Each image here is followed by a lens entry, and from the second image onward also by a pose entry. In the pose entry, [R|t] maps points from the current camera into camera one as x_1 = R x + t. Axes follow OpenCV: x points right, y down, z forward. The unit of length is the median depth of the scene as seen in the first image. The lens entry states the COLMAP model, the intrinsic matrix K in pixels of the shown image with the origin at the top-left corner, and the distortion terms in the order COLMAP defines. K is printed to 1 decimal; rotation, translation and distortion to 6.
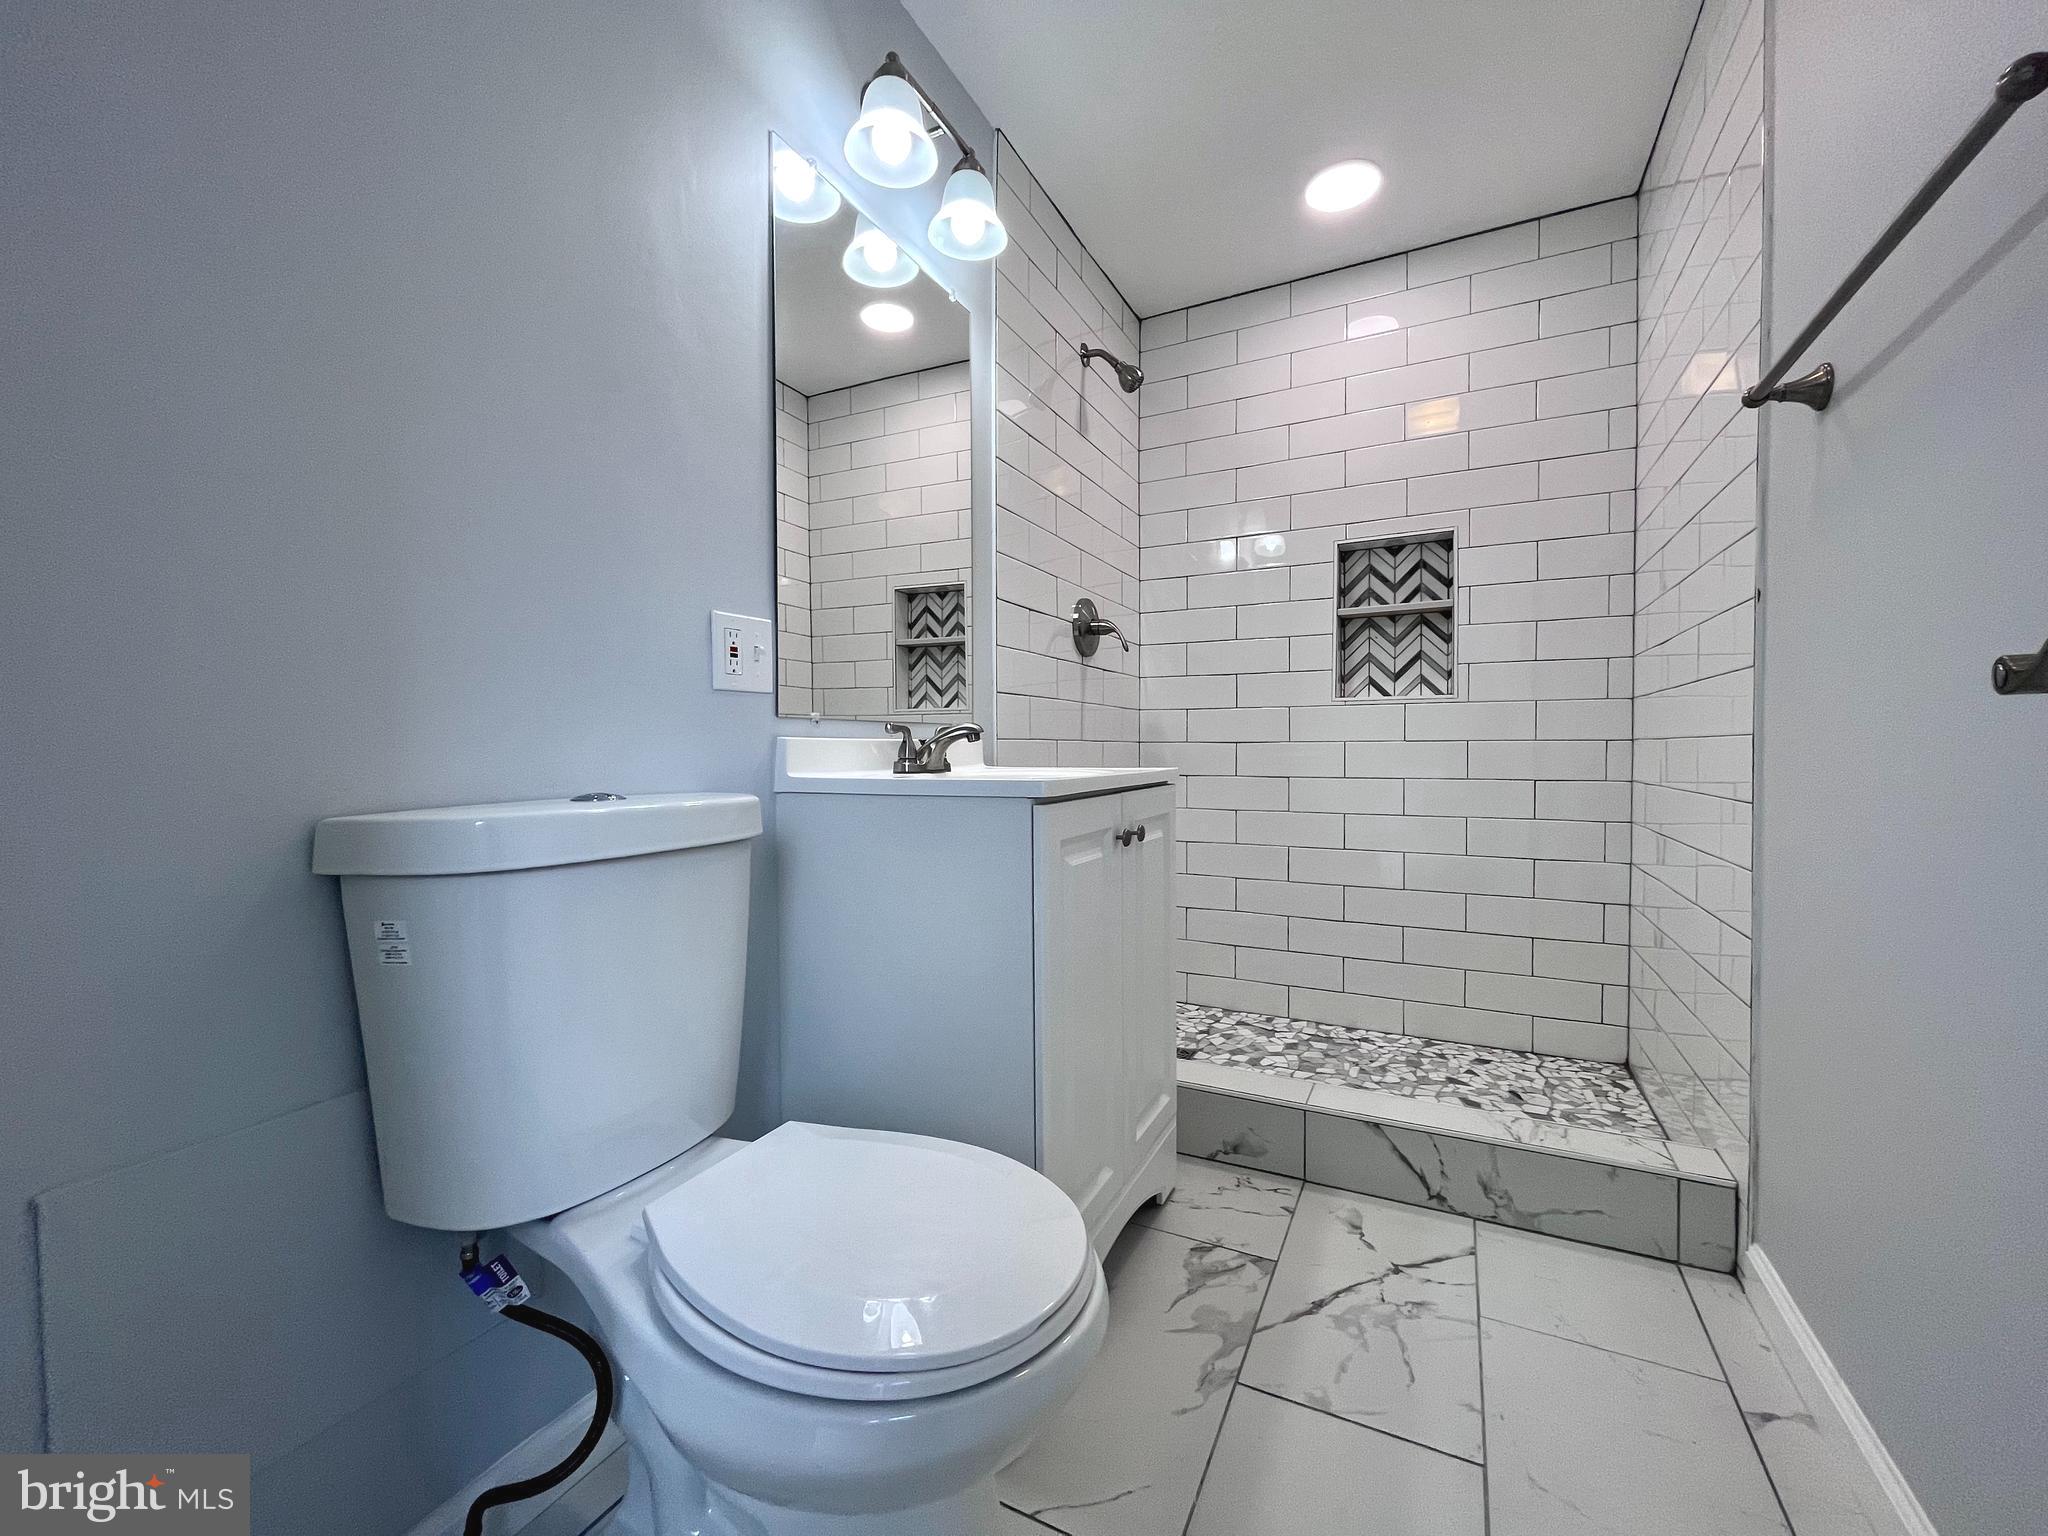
lens RADIAL K [[827.9, 0, 1027.4], [0, 827.9, 763.9], [0, 0, 1]] dist [-0.001416, -0.000451]
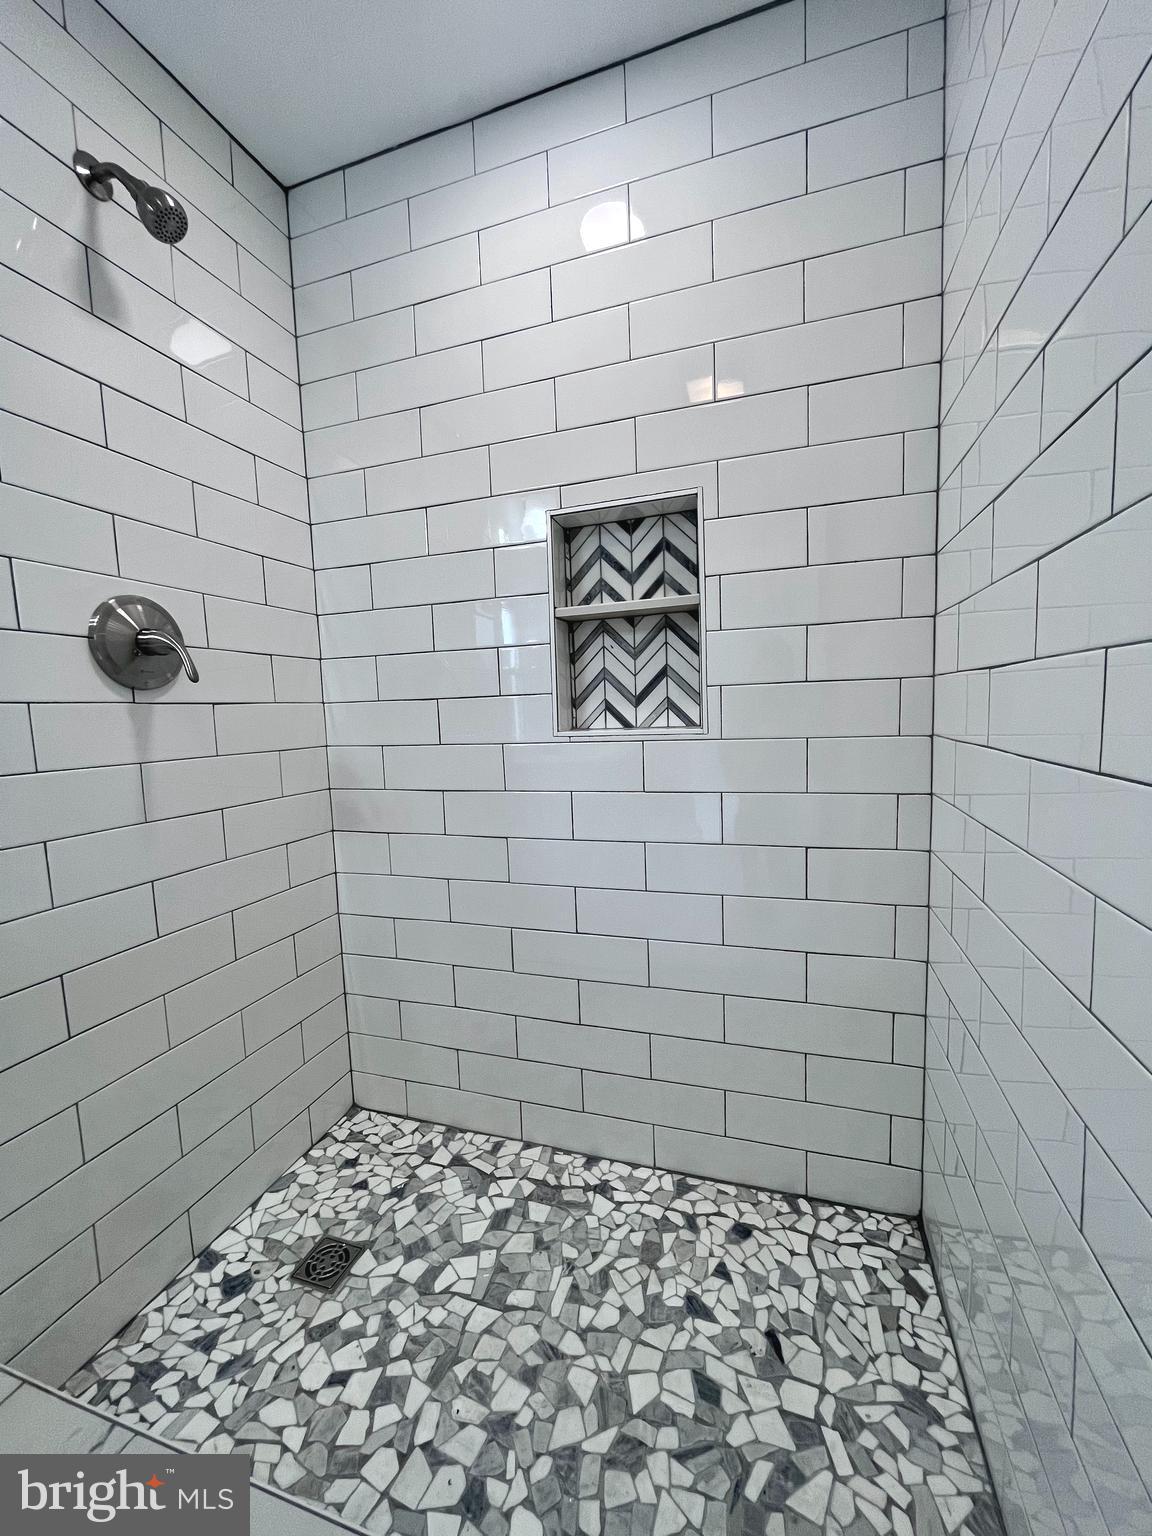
lens RADIAL K [[620.9, 0, 576.8], [0, 620.9, 770.2], [0, 0, 1]] dist [-0.001416, -0.000451]
pose [[0.987439, -0.048556, 0.150354, 0.317097], [0.036722, 0.996078, 0.080505, -0.093179], [-0.153674, -0.073973, 0.985349, 0.471764]]
